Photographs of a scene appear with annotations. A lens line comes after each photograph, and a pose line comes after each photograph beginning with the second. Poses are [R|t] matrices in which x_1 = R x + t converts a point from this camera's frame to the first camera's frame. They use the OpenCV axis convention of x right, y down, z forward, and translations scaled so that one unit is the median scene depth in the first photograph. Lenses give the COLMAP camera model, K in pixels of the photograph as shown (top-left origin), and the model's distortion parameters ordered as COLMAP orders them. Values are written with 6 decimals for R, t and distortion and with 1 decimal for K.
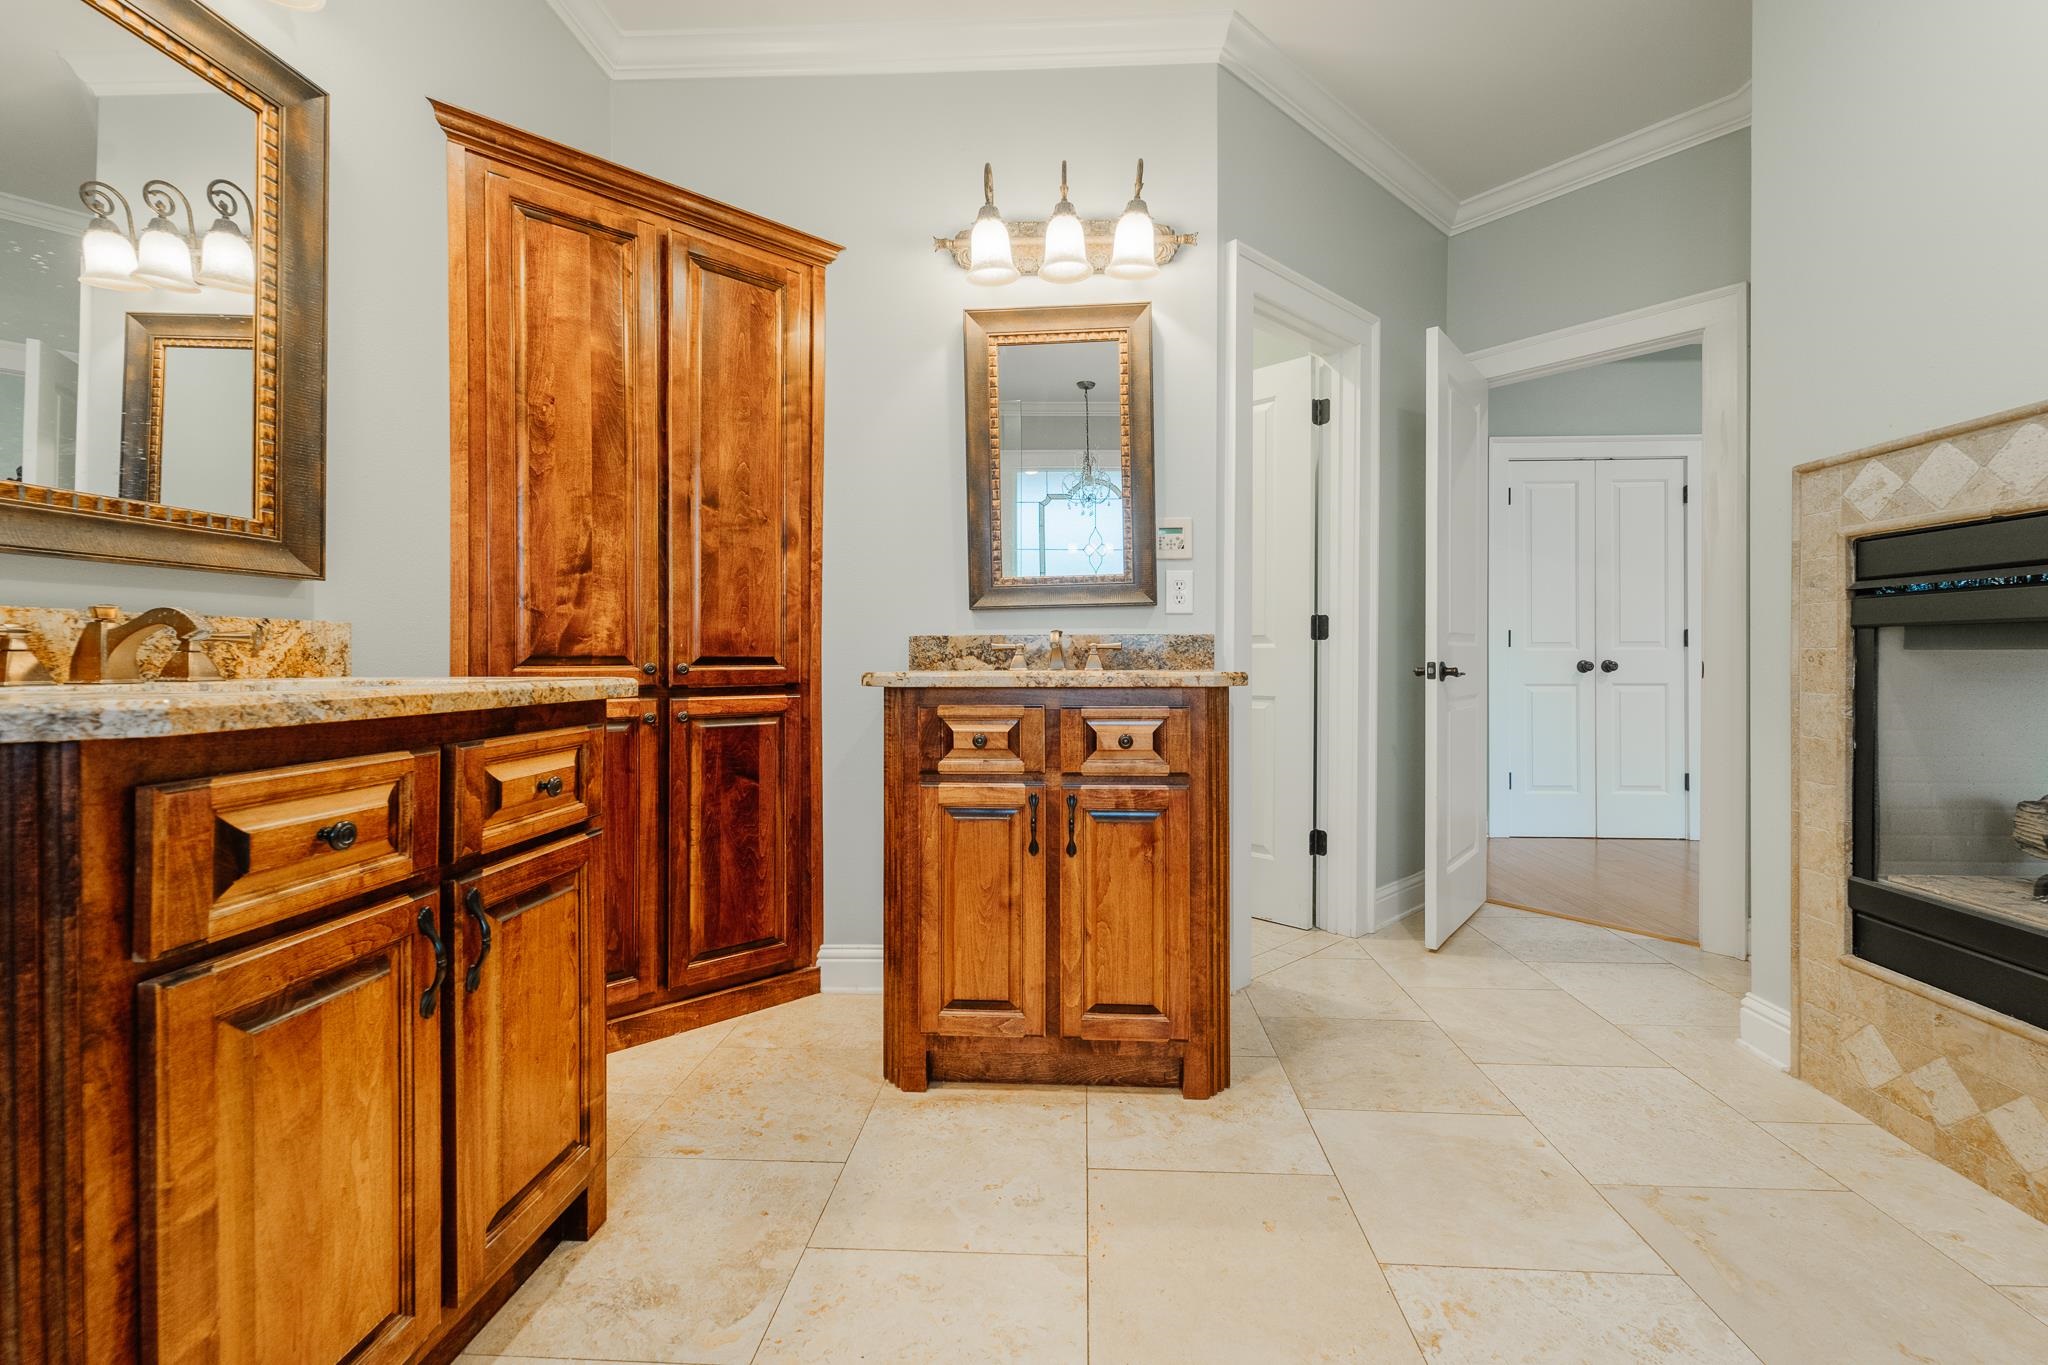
lens RADIAL K [[828.8, 0, 1030.2], [0, 828.8, 664.5], [0, 0, 1]] dist [0.001528, -0.000202]
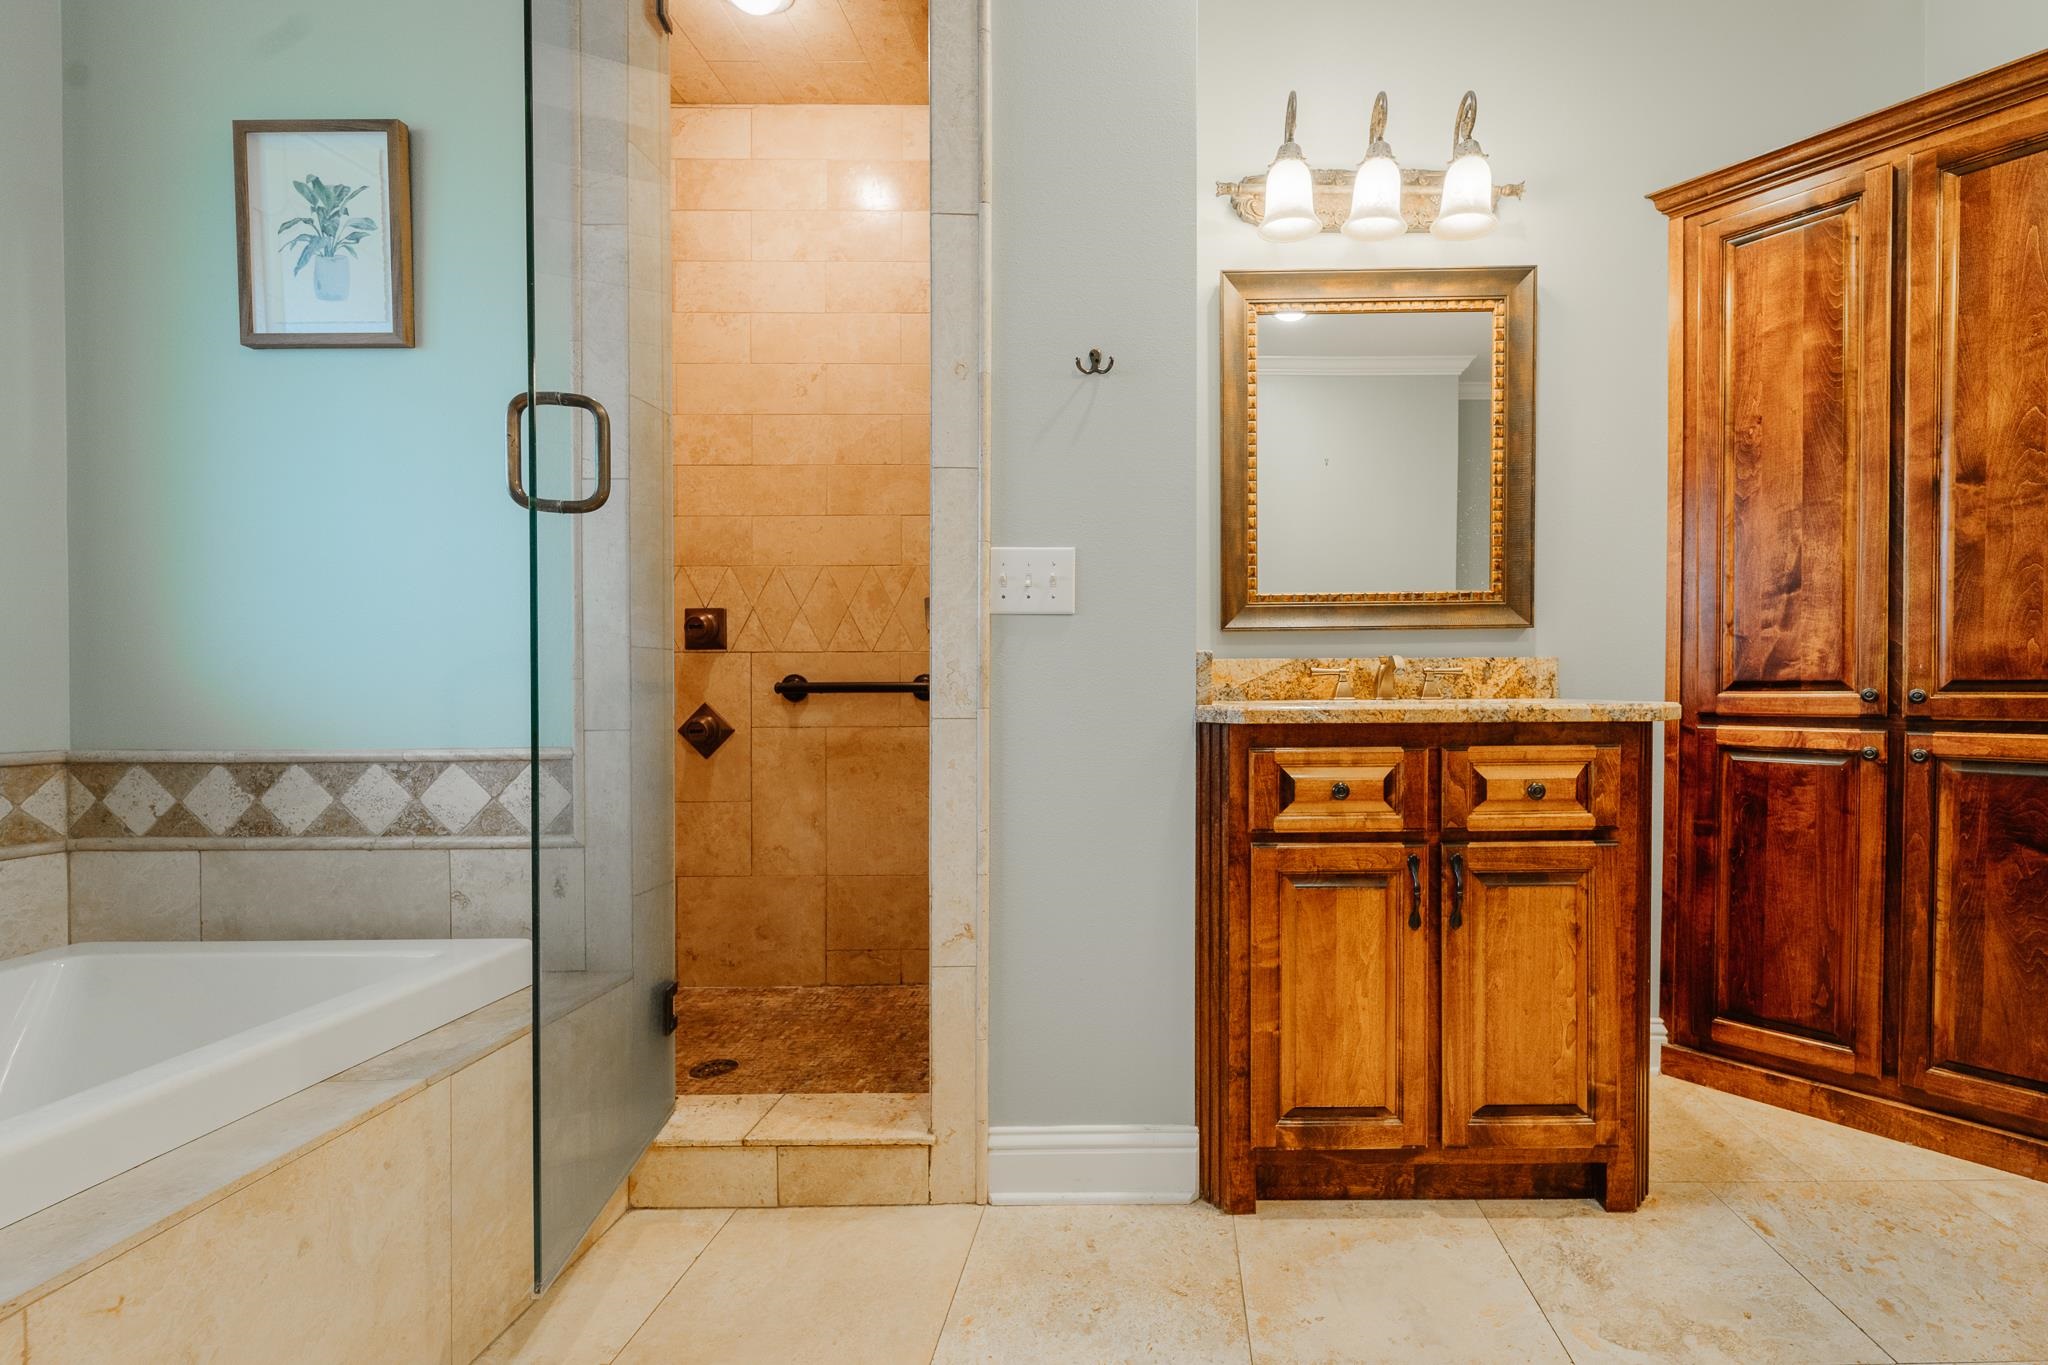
lens RADIAL K [[870.9, 0, 1181.3], [0, 870.9, 694.4], [0, 0, 1]] dist [0.000272, -0.000139]
pose [[0.076368, 0.008580, -0.997043, 0.398024], [-0.001951, 0.999962, 0.008456, -0.001853], [0.997078, 0.001299, 0.076382, 0.240608]]
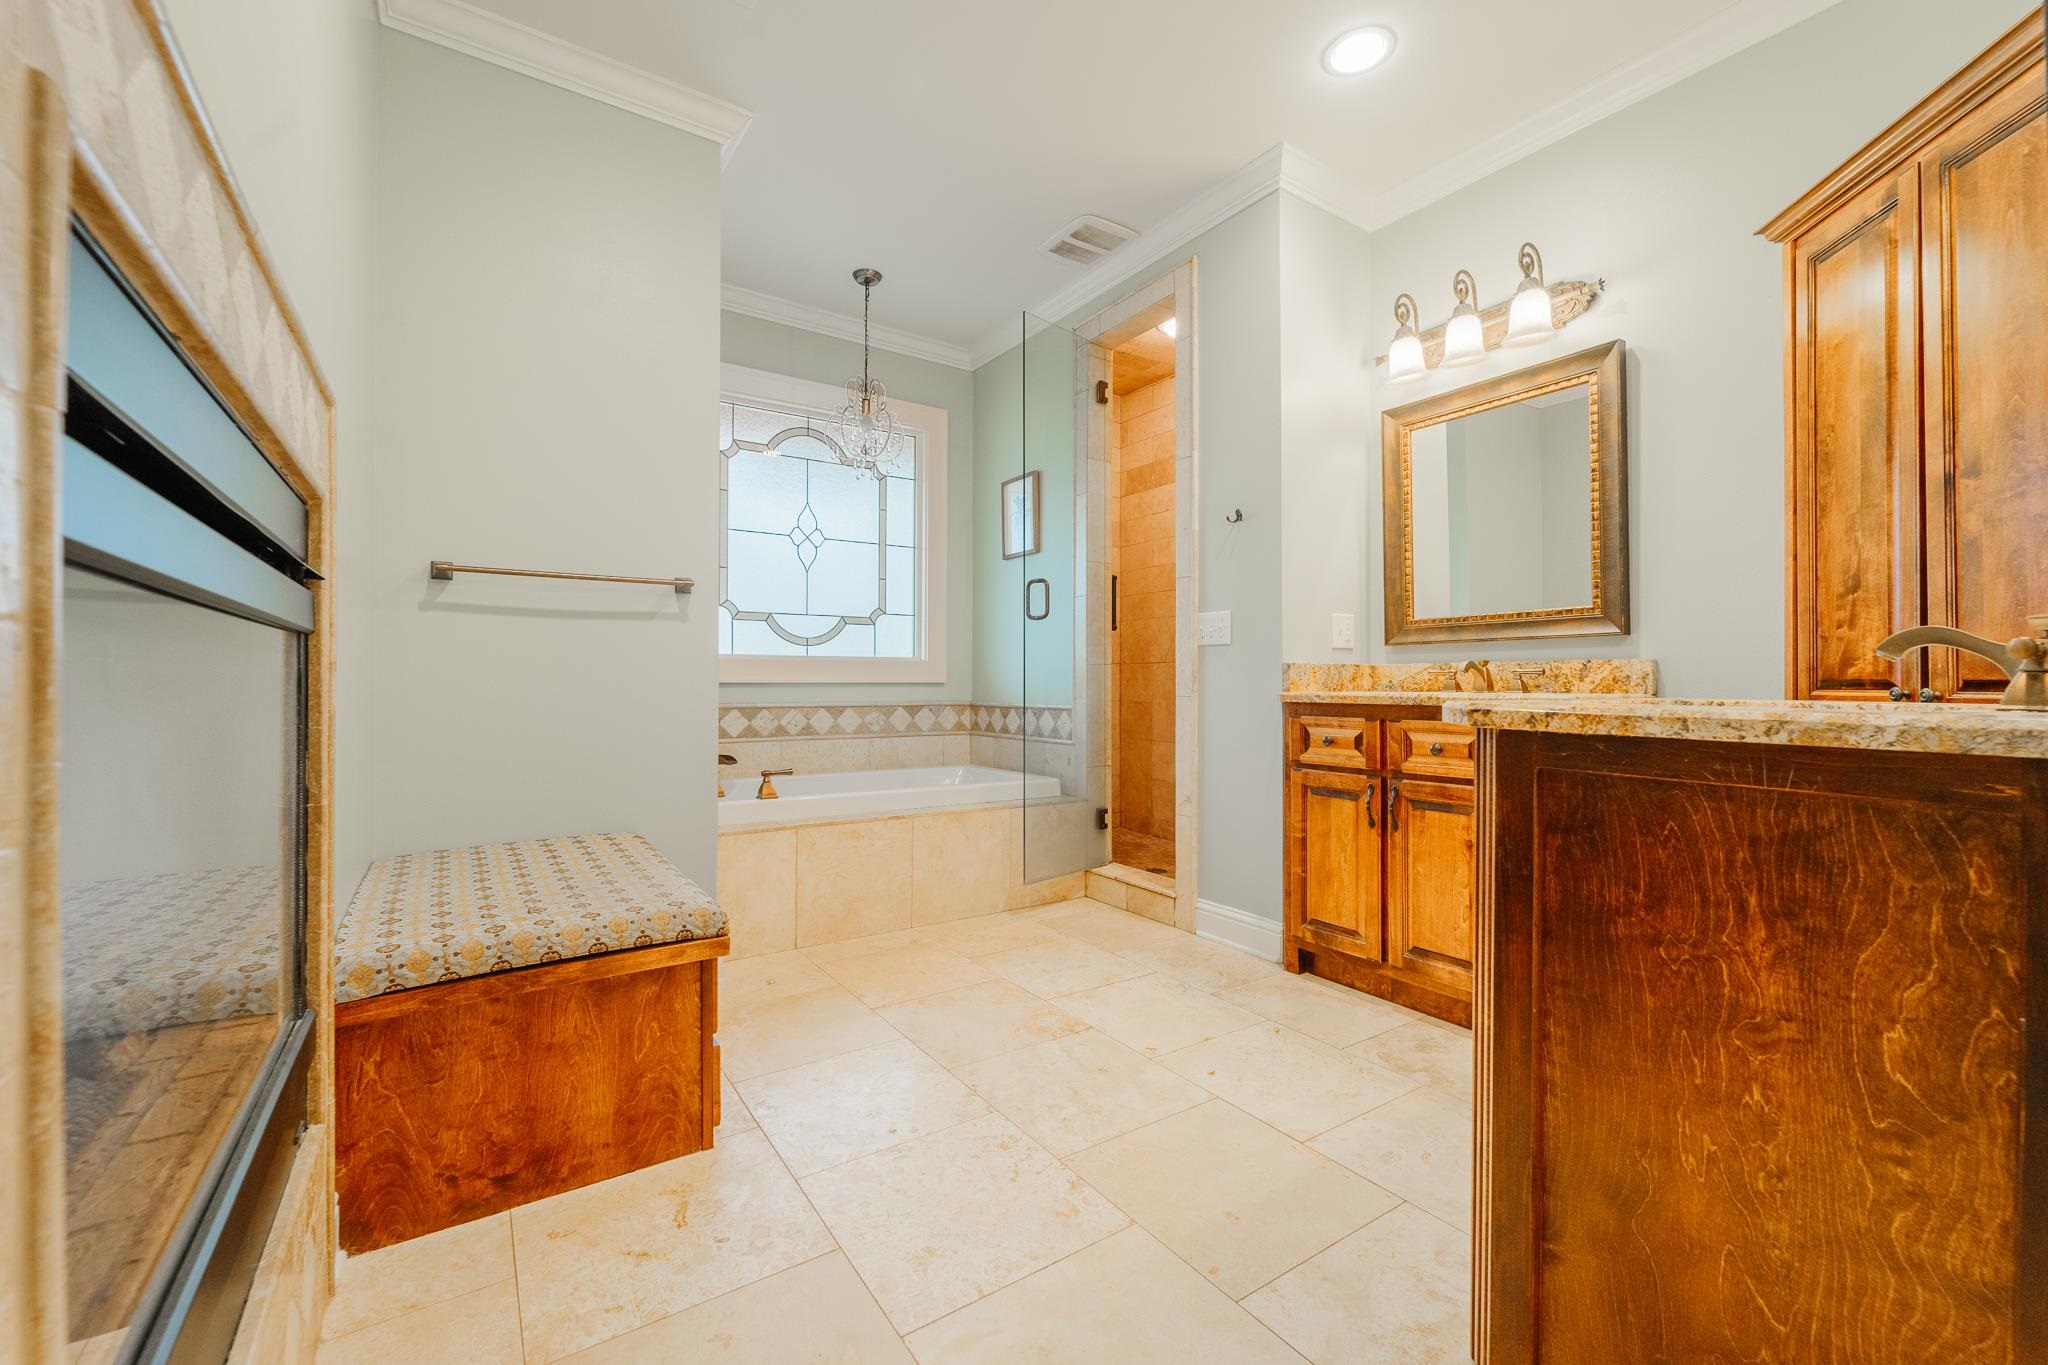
lens RADIAL K [[828.8, 0, 1030.2], [0, 828.8, 664.5], [0, 0, 1]] dist [0.001528, -0.000202]
pose [[-0.782793, -0.015131, -0.622098, 0.816756], [-0.006519, 0.999849, -0.016115, -0.006337], [0.622248, -0.008559, -0.782773, 1.175260]]
